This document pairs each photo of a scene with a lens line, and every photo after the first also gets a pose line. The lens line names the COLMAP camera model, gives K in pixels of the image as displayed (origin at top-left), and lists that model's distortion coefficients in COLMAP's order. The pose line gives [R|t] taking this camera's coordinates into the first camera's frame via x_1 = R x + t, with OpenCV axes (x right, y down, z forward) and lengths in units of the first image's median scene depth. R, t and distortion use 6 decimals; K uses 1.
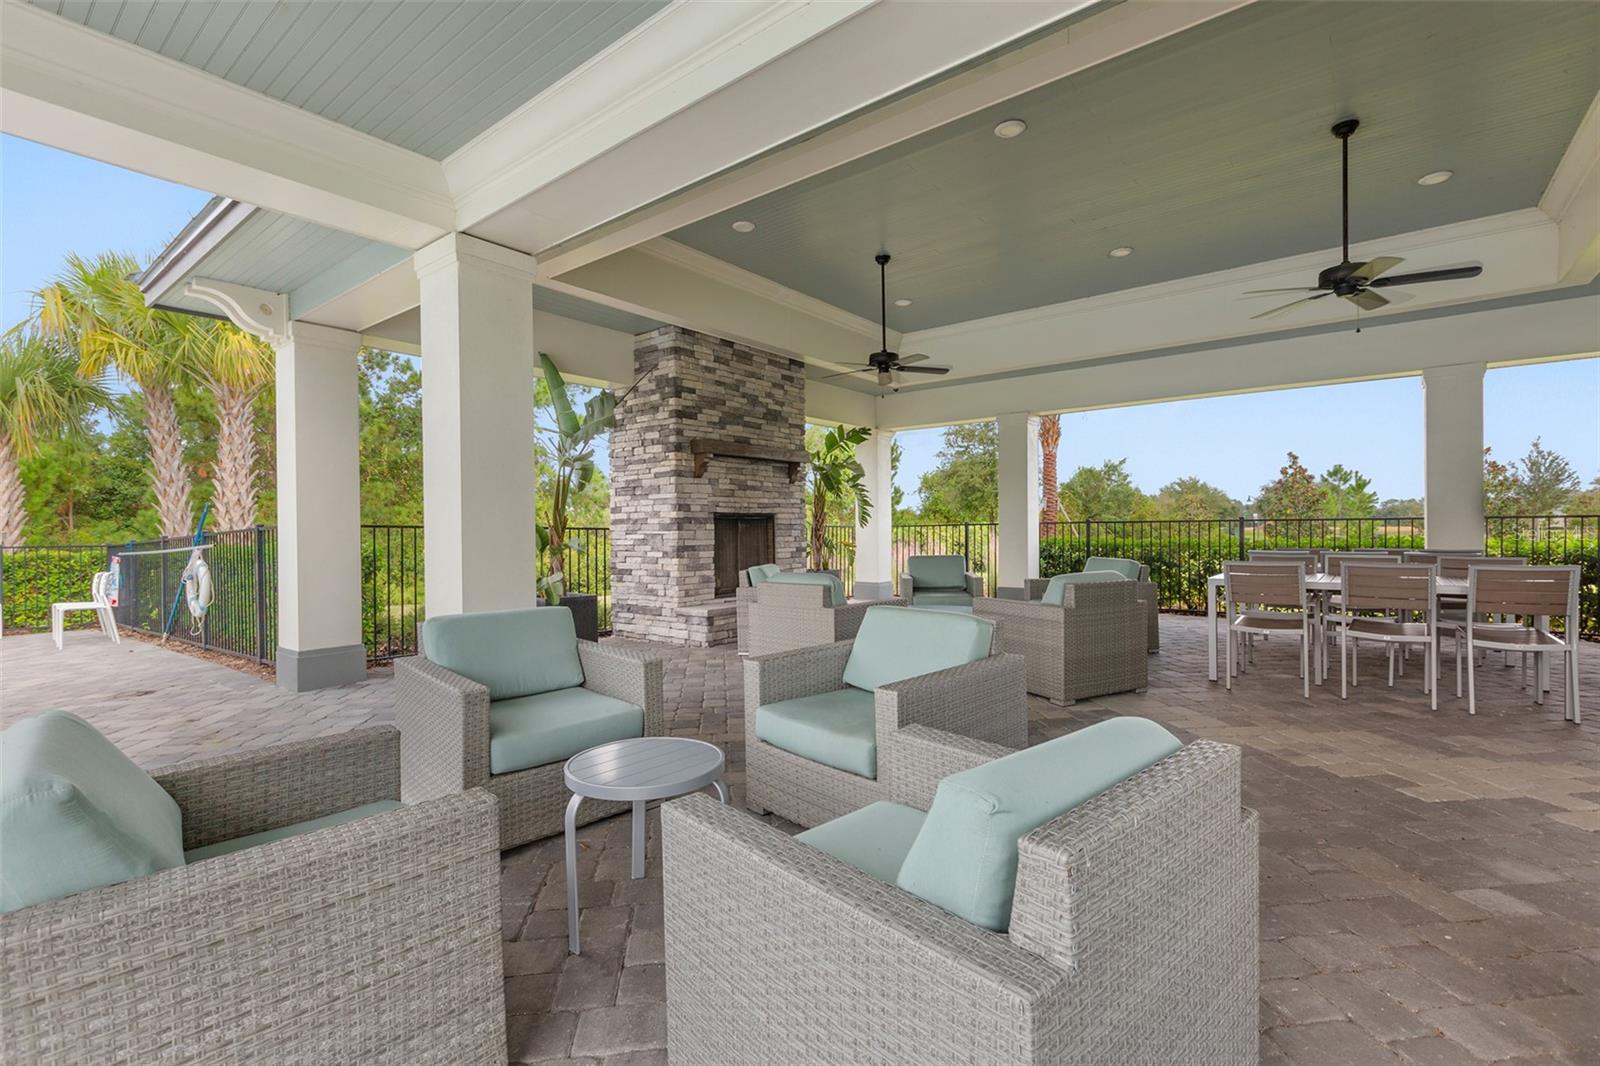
lens RADIAL K [[713.2, 0, 800.6], [0, 713.2, 532.2], [0, 0, 1]] dist [0.004884, -0.000255]
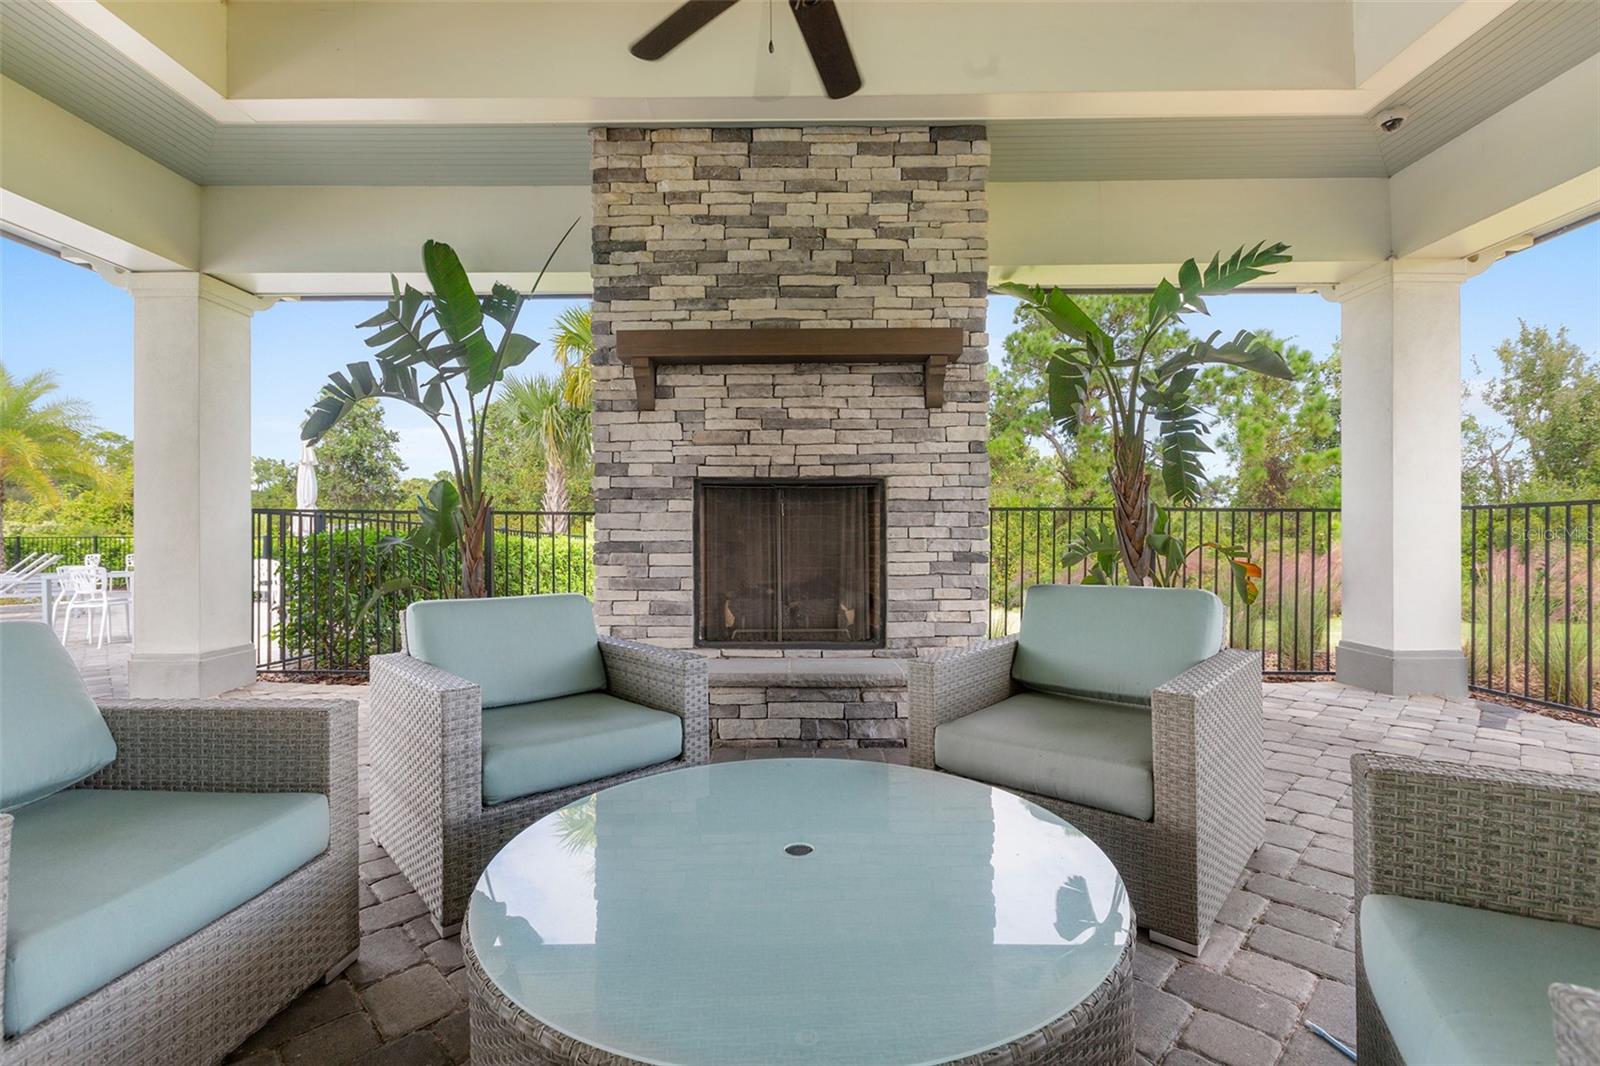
lens RADIAL K [[713.2, 0, 802.1], [0, 713.2, 529.8], [0, 0, 1]] dist [0.004884, -0.000255]
pose [[0.617880, 0.001155, -0.786272, 0.316709], [-0.003847, 0.999991, -0.001554, 0.009742], [0.786263, 0.003985, 0.617879, 0.732897]]
